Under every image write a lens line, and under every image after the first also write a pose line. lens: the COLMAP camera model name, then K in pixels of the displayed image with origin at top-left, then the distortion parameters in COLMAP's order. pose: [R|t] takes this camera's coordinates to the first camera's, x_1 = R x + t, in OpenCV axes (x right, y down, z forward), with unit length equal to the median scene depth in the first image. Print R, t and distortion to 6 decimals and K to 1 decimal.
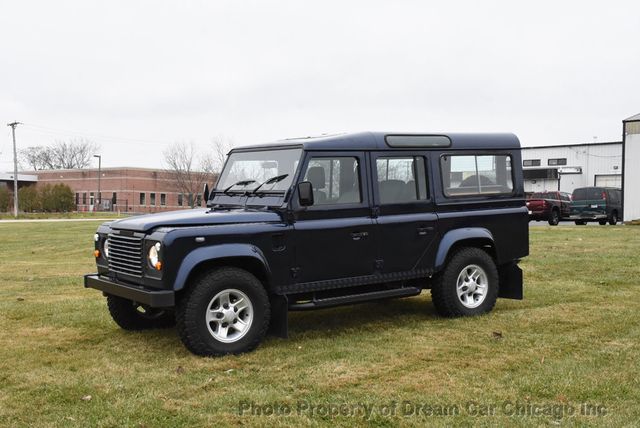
lens RADIAL K [[845.0, 0, 320.0], [0, 845.0, 214.0], [0, 0, 1]] dist [0.159640, 0.102085]
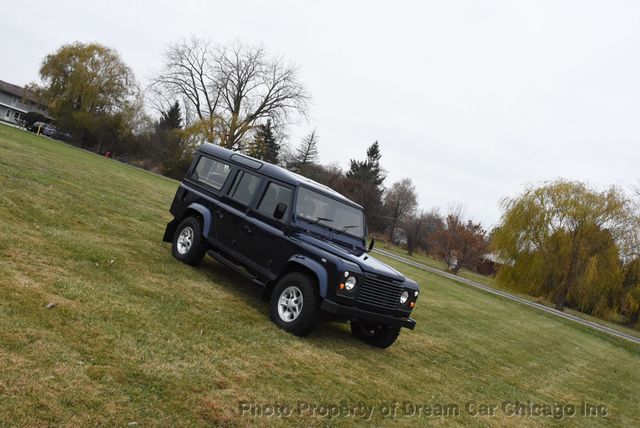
lens RADIAL K [[606.9, 0, 320.0], [0, 606.9, 214.0], [0, 0, 1]] dist [-0.033402, -0.004197]
pose [[-0.143565, -0.047868, 0.988483, -1.173633], [-0.308883, 0.951099, 0.001196, -0.047184], [-0.940202, -0.305153, -0.151330, 1.244696]]
